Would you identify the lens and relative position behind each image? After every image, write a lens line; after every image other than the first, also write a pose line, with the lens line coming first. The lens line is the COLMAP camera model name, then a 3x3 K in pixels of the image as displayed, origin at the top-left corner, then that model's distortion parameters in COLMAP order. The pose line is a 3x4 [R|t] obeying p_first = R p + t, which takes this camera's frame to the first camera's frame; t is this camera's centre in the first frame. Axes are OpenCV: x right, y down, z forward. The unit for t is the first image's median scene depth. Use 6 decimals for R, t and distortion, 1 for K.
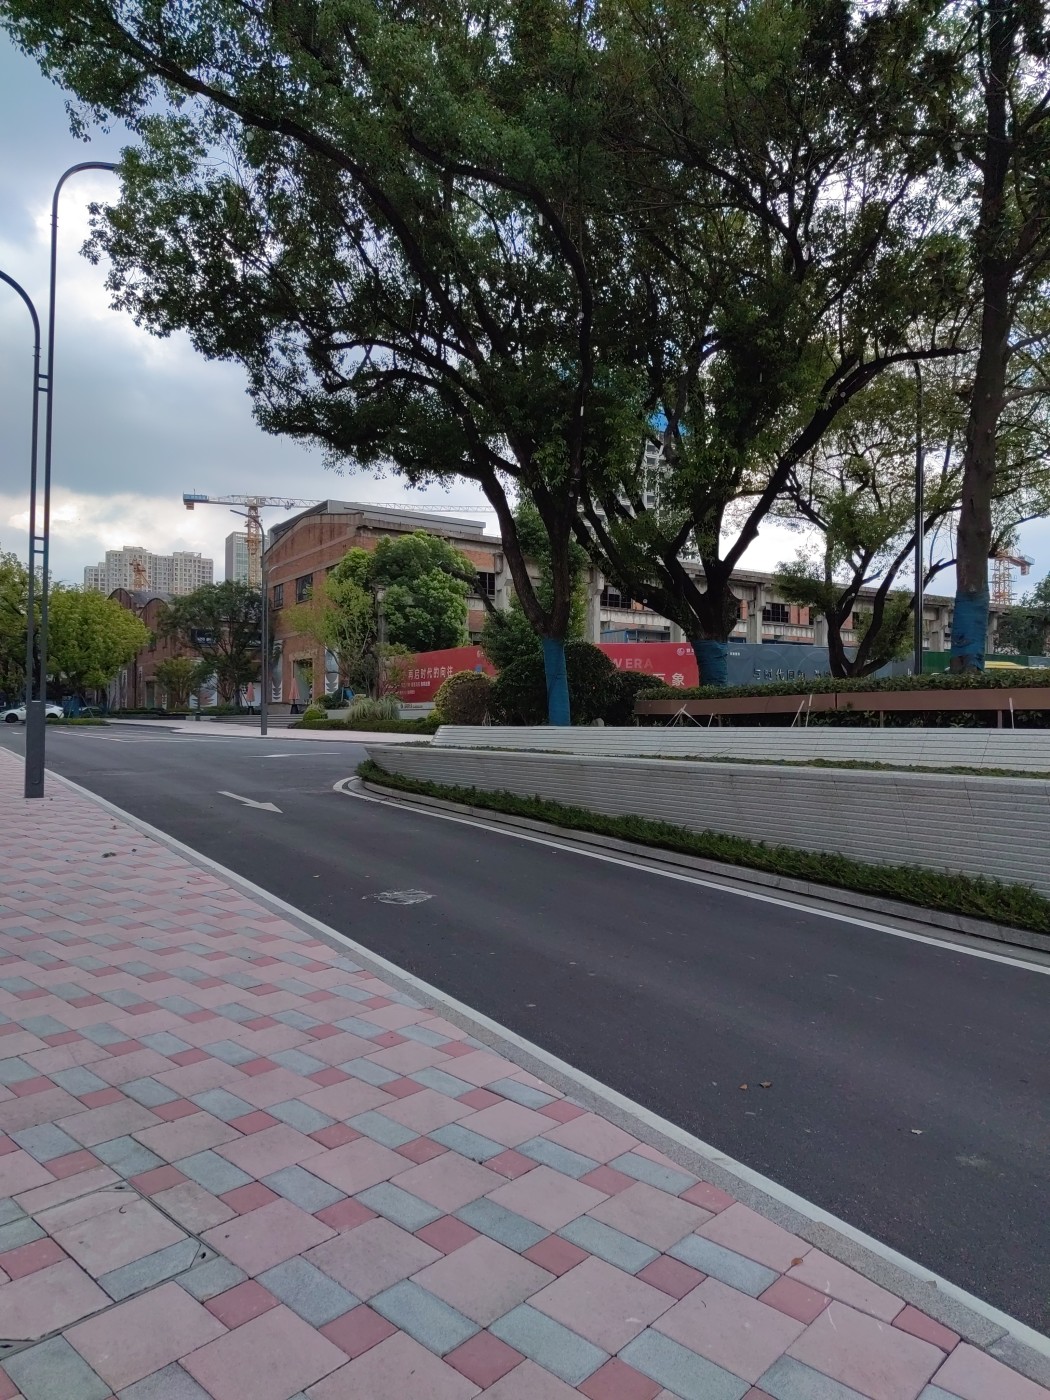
lens RADIAL K [[947.9, 0, 527.0], [0, 947.9, 698.8], [0, 0, 1]] dist [0.024780, -0.016624]
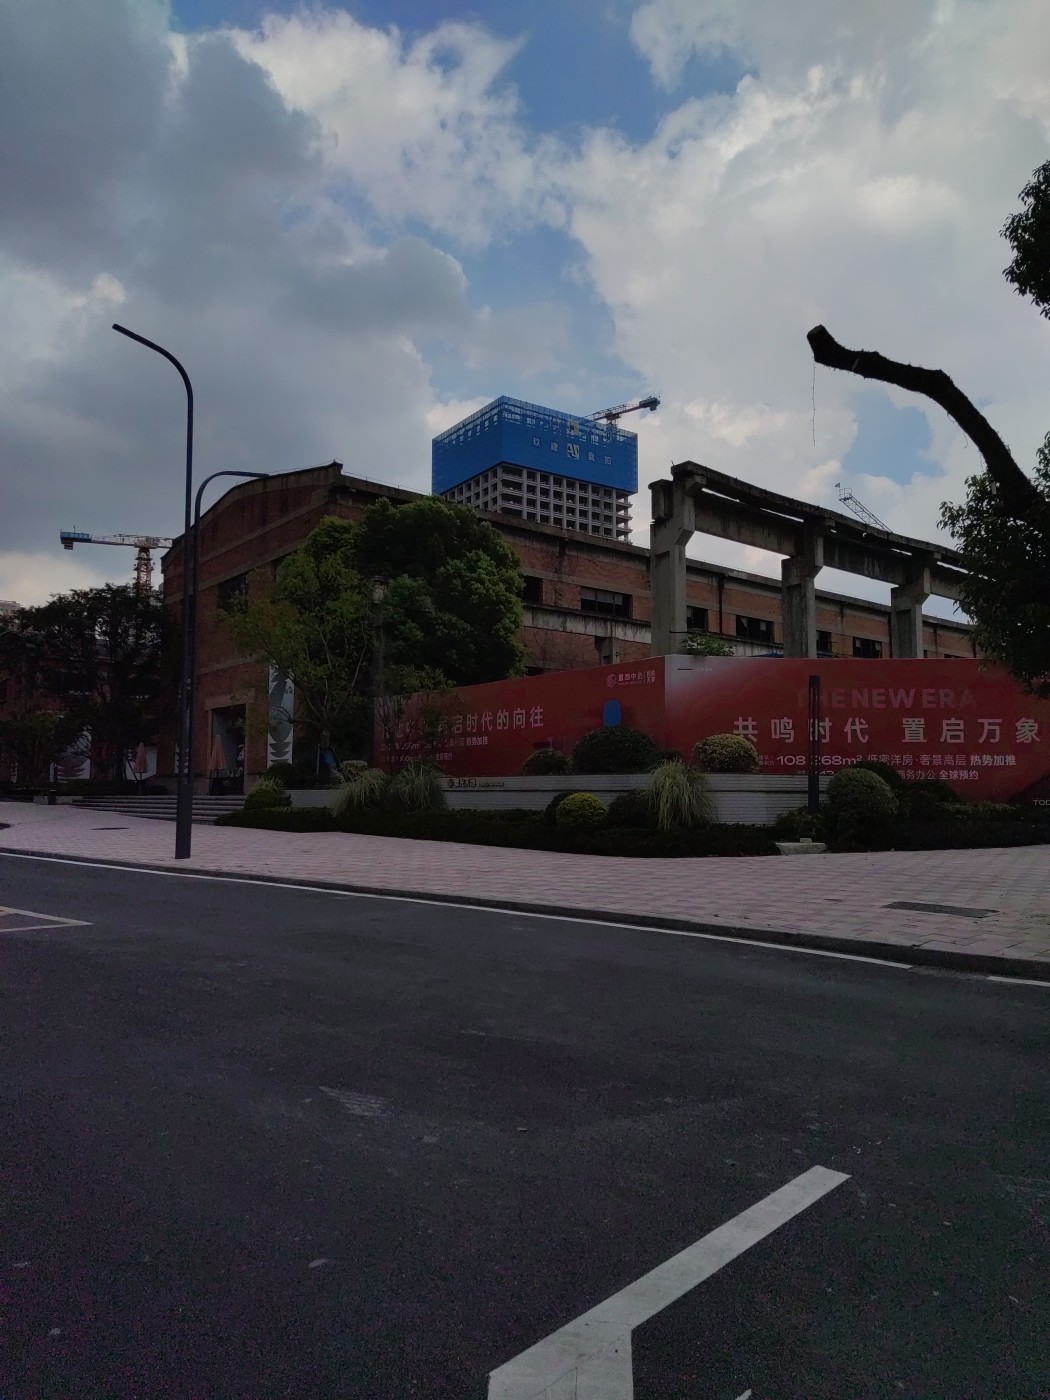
lens RADIAL K [[947.9, 0, 532.8], [0, 947.9, 694.7], [0, 0, 1]] dist [0.024780, -0.016624]
pose [[0.993555, 0.006707, 0.113152, -0.112015], [0.001822, 0.997174, -0.075107, -0.001229], [-0.113336, 0.074829, 0.990735, 0.366836]]
